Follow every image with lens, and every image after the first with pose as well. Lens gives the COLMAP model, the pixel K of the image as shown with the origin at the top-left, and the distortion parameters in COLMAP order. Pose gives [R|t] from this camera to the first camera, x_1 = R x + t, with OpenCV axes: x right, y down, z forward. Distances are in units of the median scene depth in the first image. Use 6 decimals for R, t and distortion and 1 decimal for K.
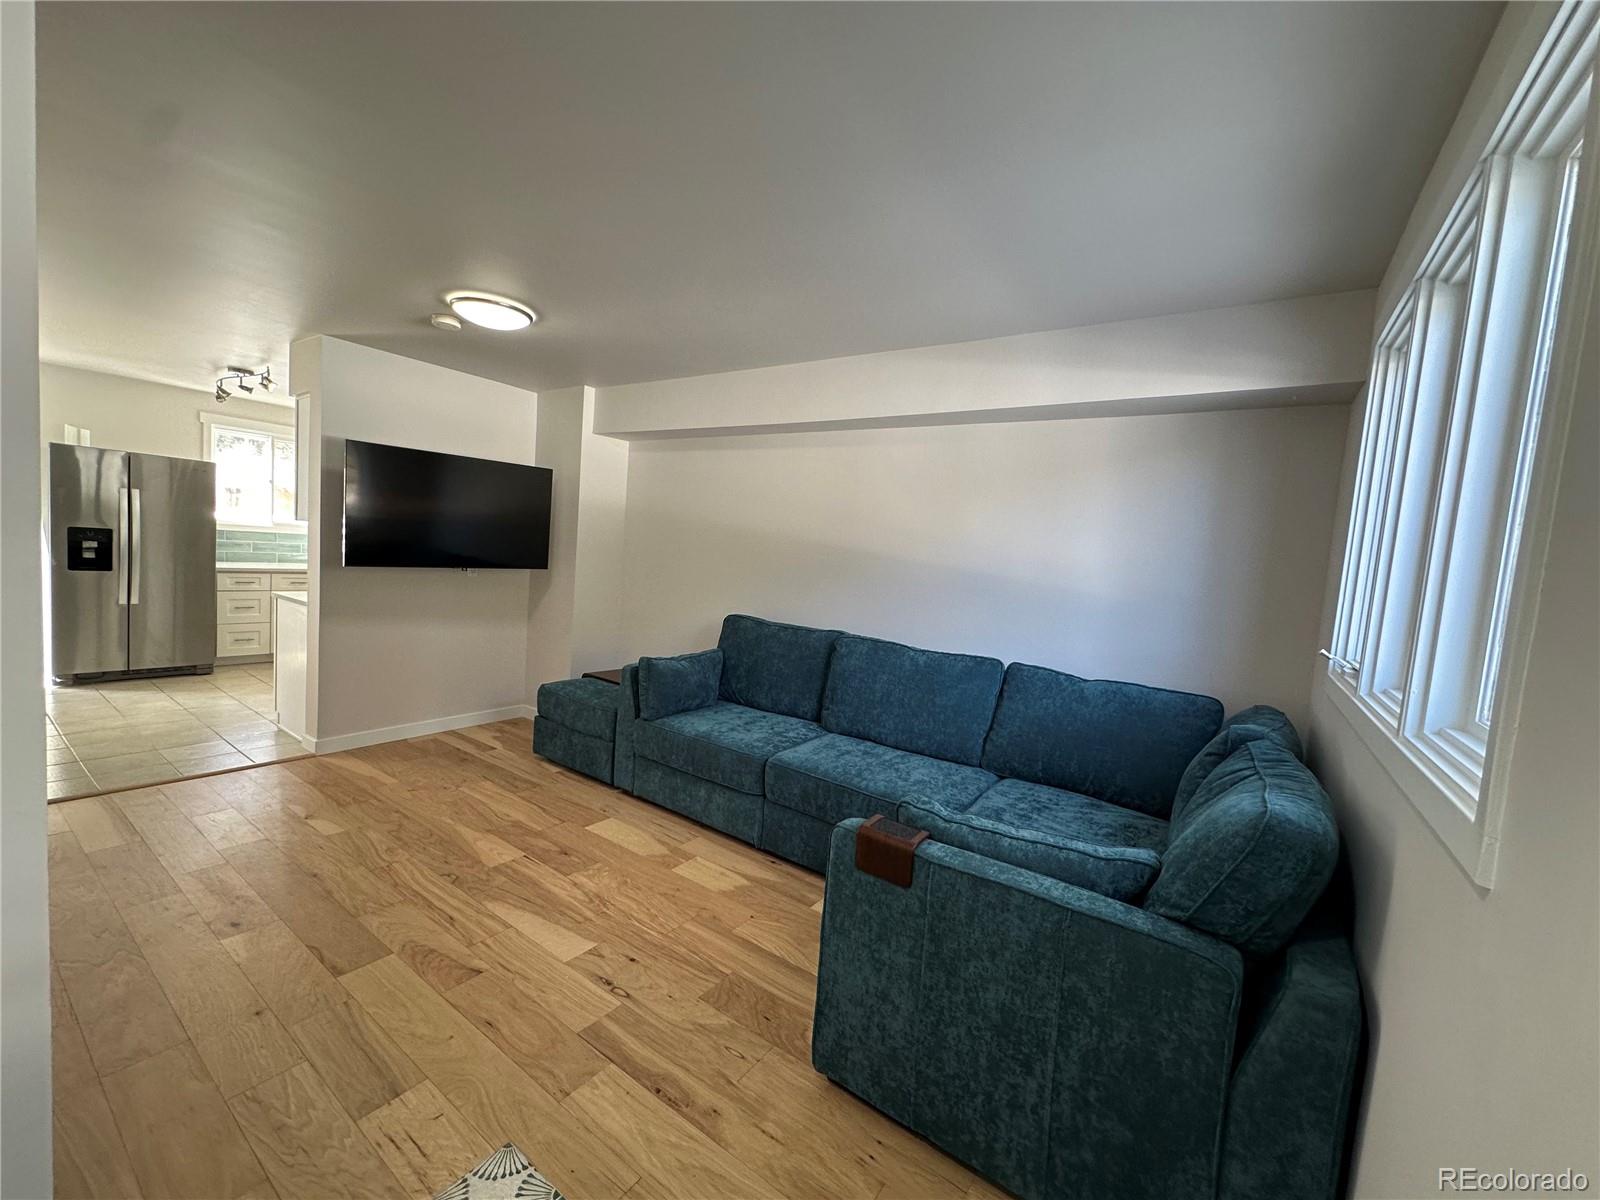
lens RADIAL K [[639.6, 0, 801.3], [0, 639.6, 602.4], [0, 0, 1]] dist [-0.001631, 0.000159]
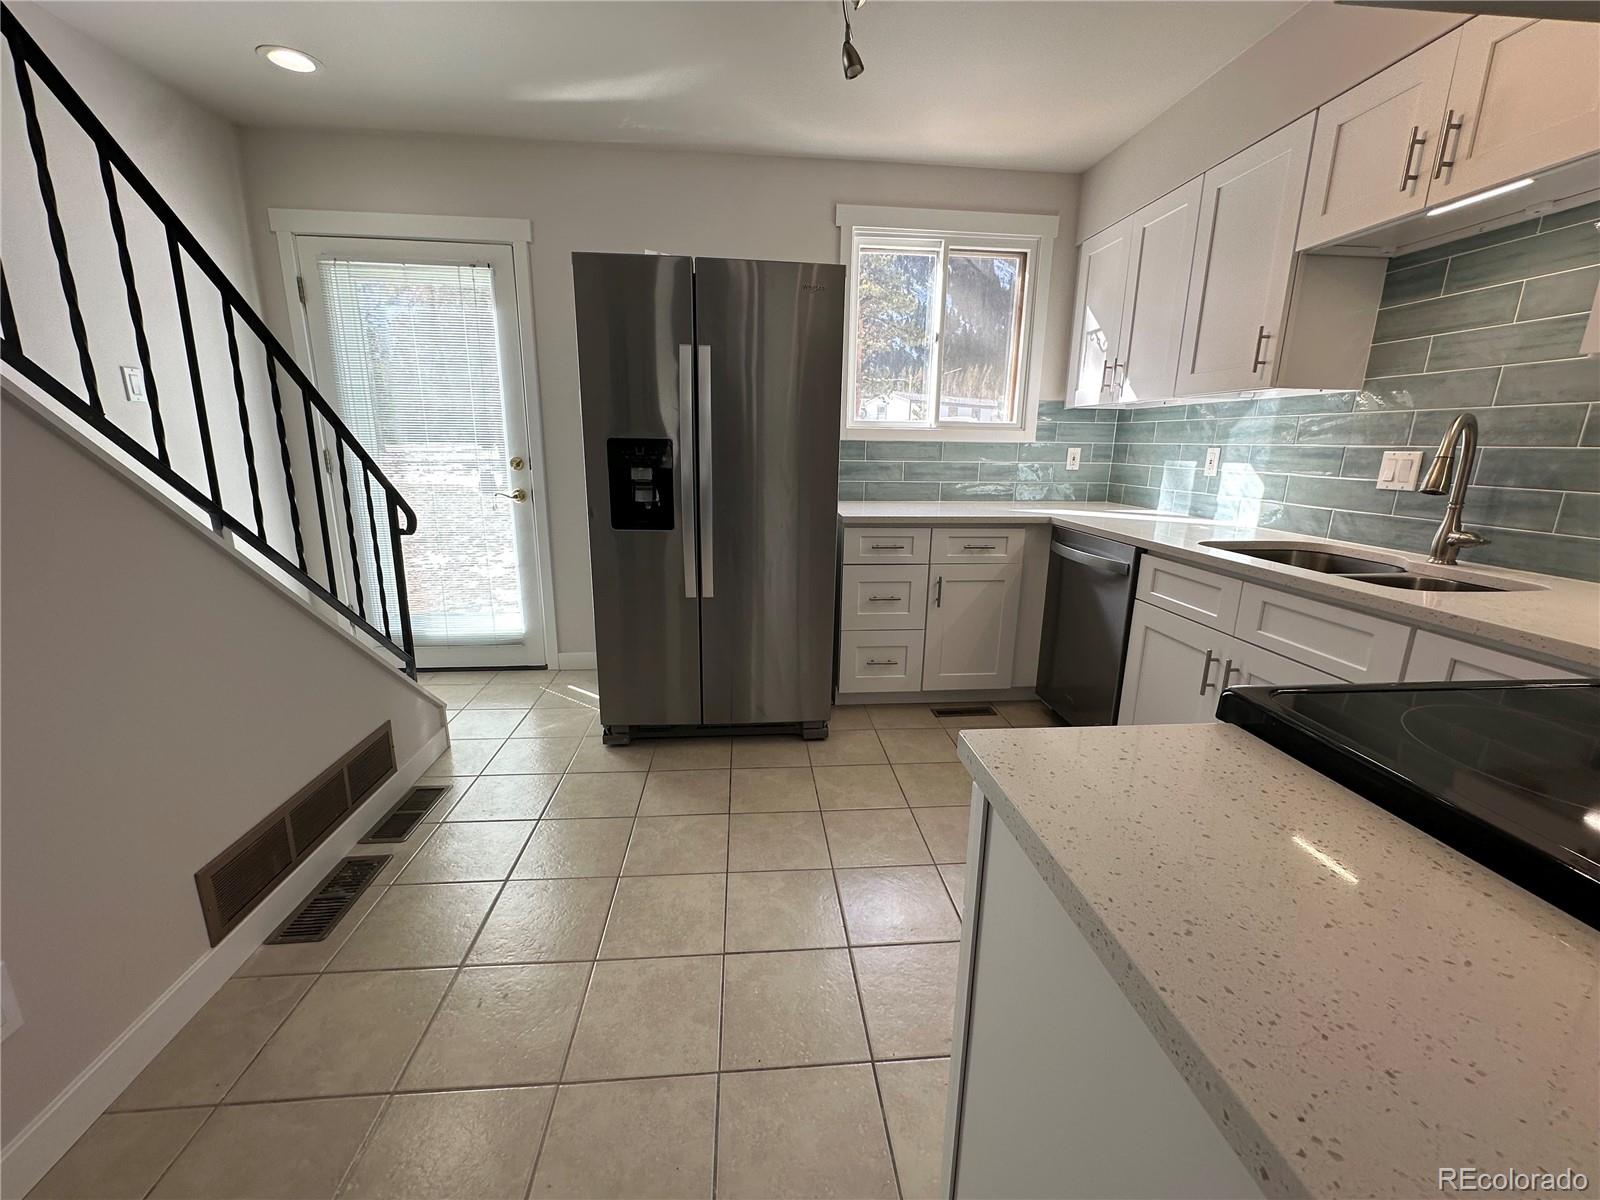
lens RADIAL K [[651.9, 0, 800.6], [0, 651.9, 602.5], [0, 0, 1]] dist [-0.001150, 0.000428]
pose [[0.643922, 0.115840, -0.756271, -1.231813], [-0.027228, 0.991315, 0.128659, -0.115875], [0.764607, -0.062255, 0.641484, 1.449701]]
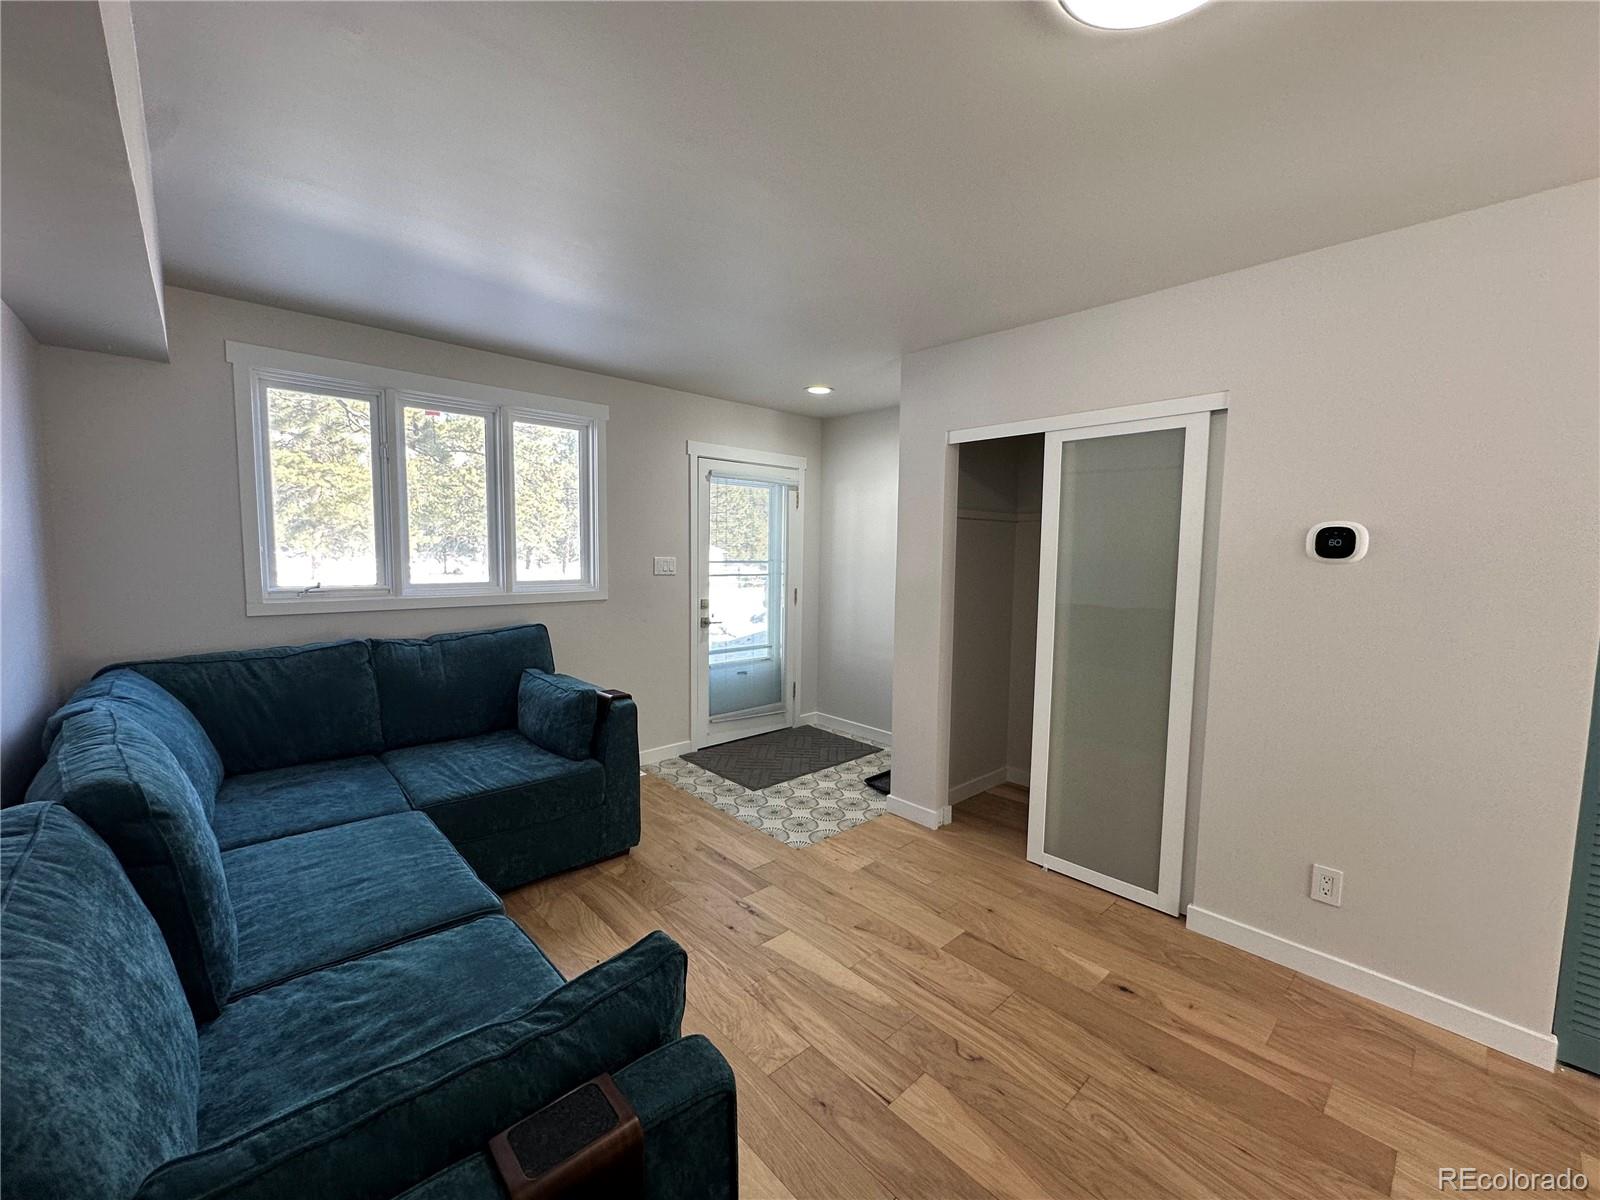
lens RADIAL K [[644.5, 0, 800.7], [0, 644.5, 602.2], [0, 0, 1]] dist [-0.002585, 0.000452]
pose [[-0.973804, -0.106779, 0.200758, -0.472840], [-0.071172, 0.981654, 0.176891, -0.179721], [-0.215964, 0.157969, -0.963538, 1.698677]]
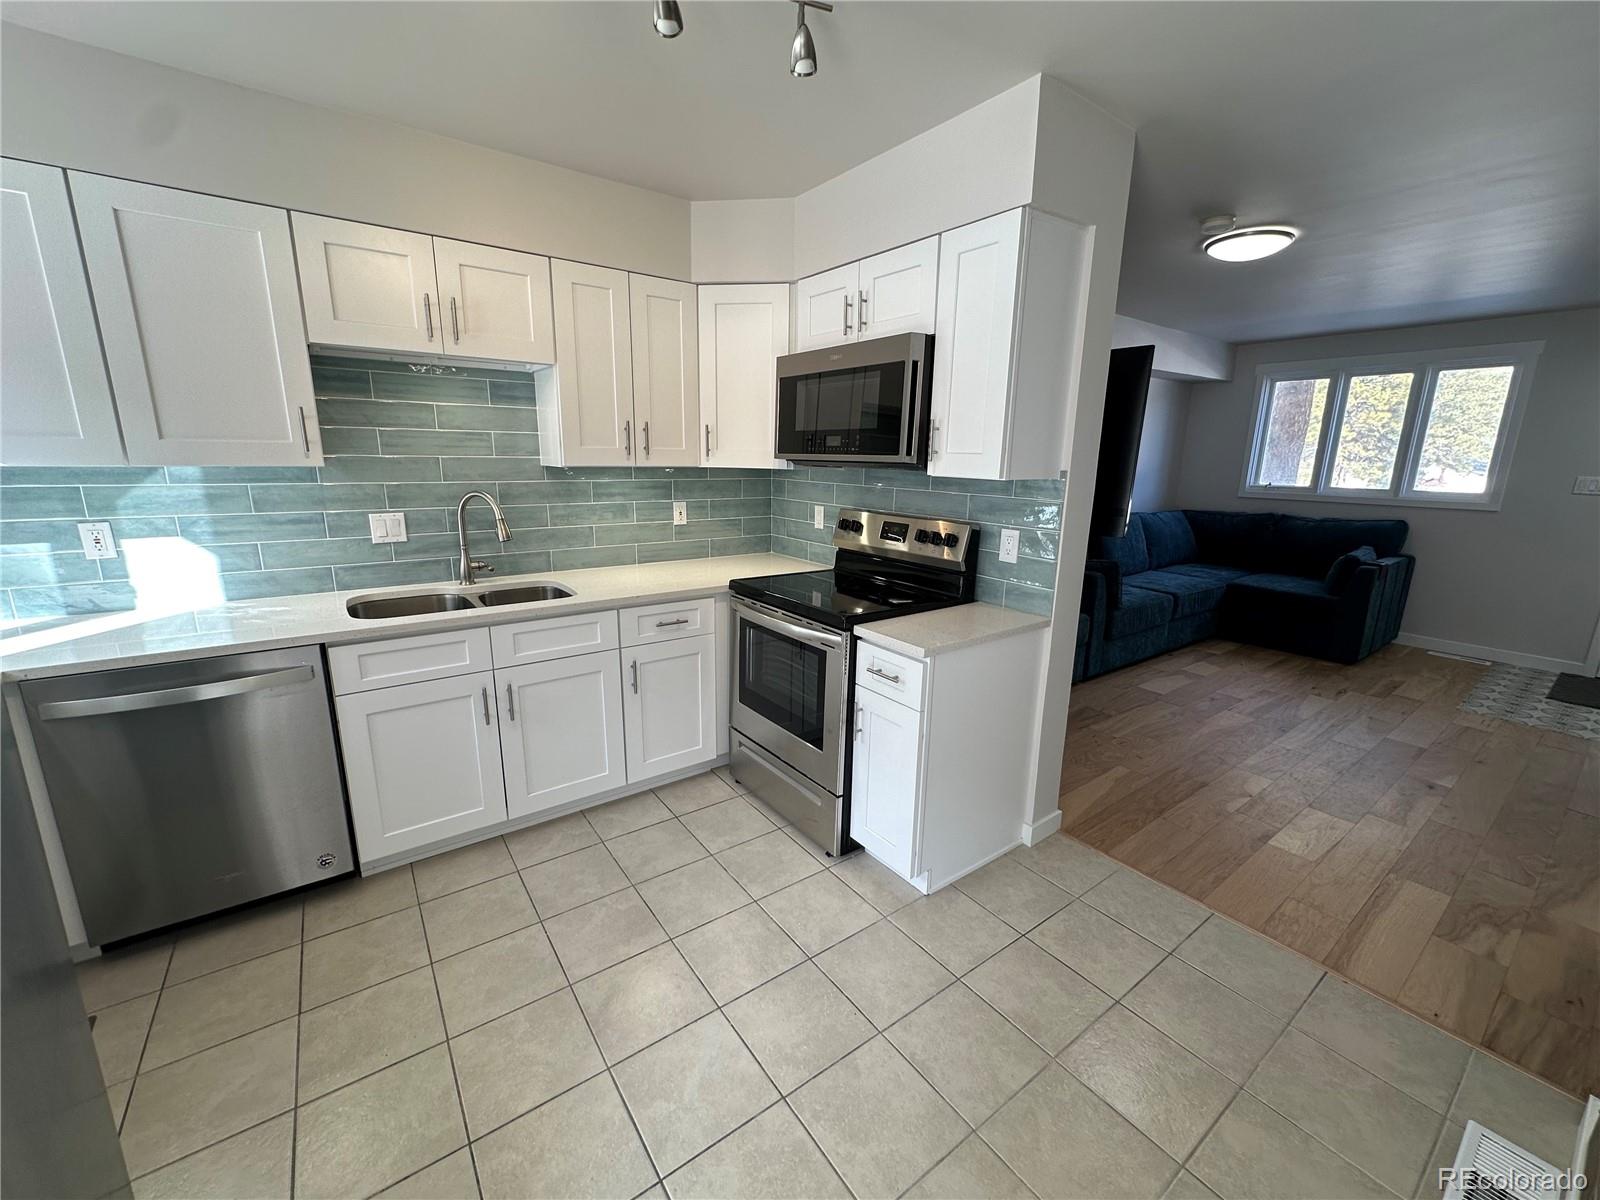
lens RADIAL K [[644.5, 0, 800.7], [0, 644.5, 602.2], [0, 0, 1]] dist [-0.002585, 0.000452]
pose [[0.324238, -0.283265, 0.902569, -2.106728], [0.084960, 0.958979, 0.270448, -0.297063], [-0.942153, -0.011008, 0.335003, 1.563012]]
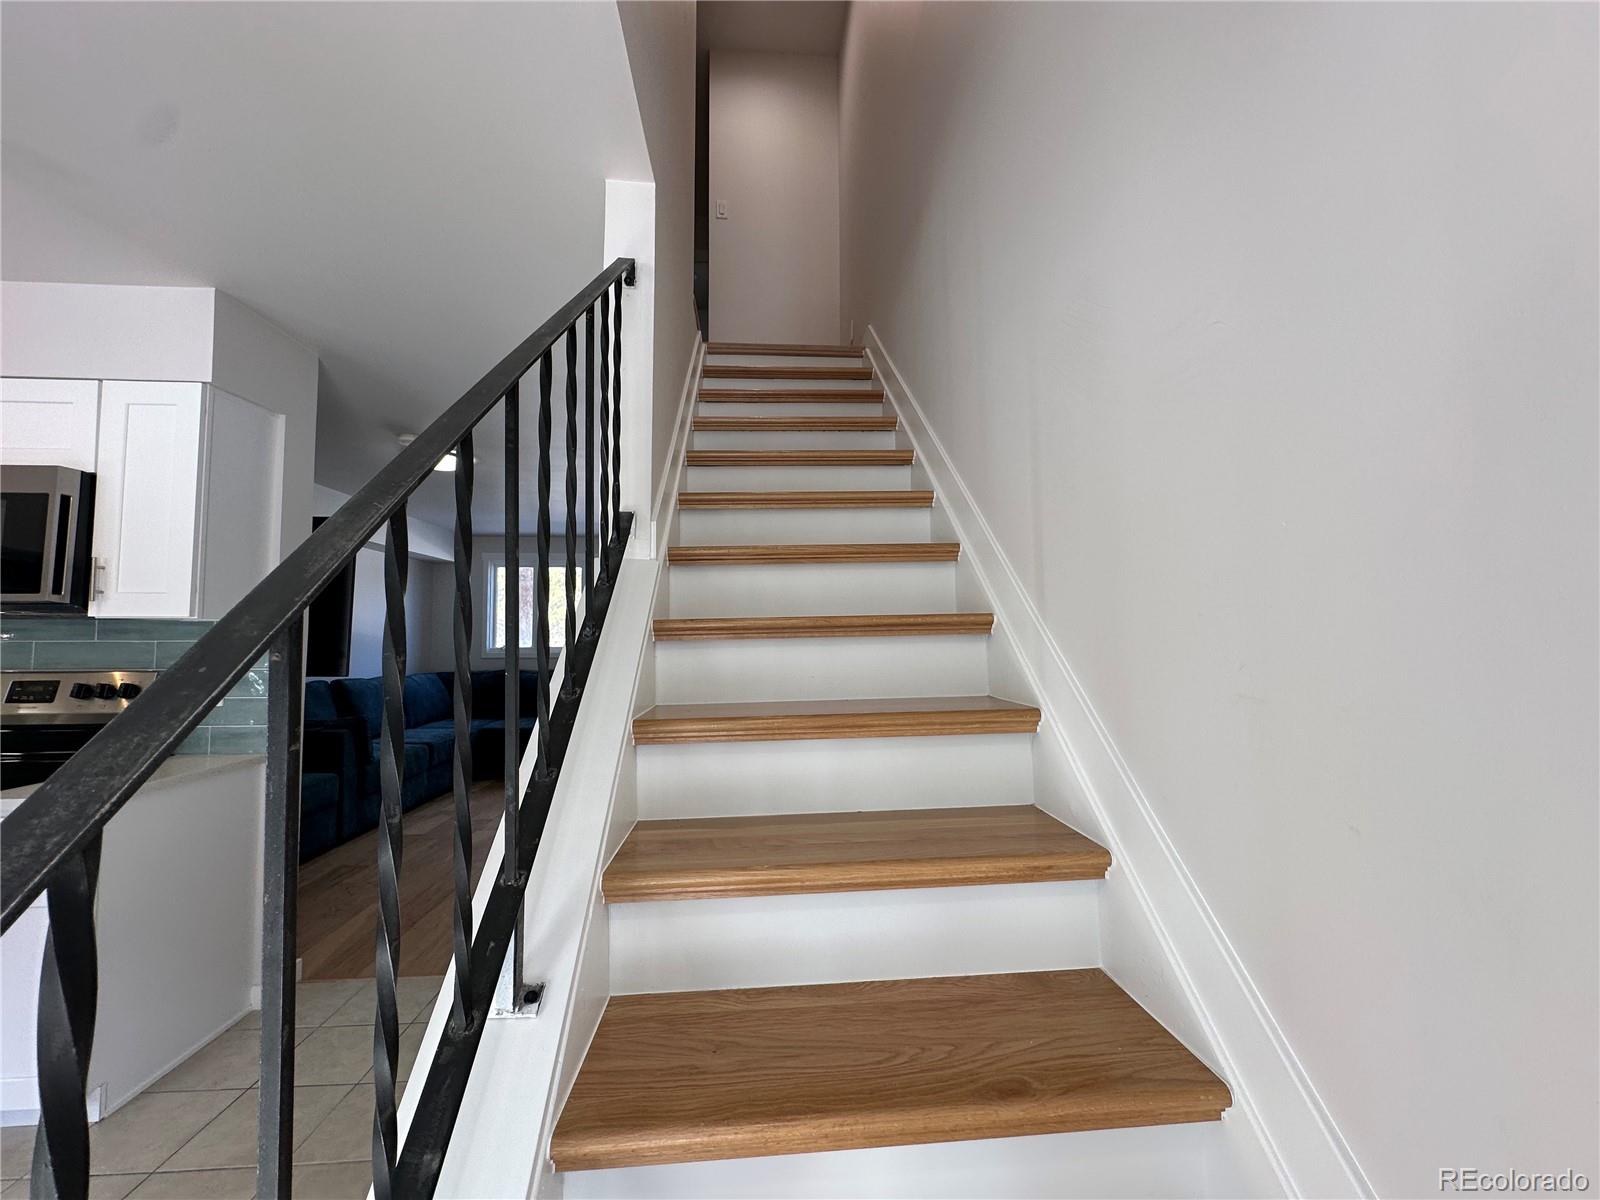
lens RADIAL K [[639.6, 0, 801.3], [0, 639.6, 602.4], [0, 0, 1]] dist [-0.001631, 0.000159]
pose [[-0.631604, -0.028111, 0.774781, -2.378123], [0.018987, 0.998482, 0.051706, -0.252163], [-0.775059, 0.047369, -0.630111, 1.509574]]
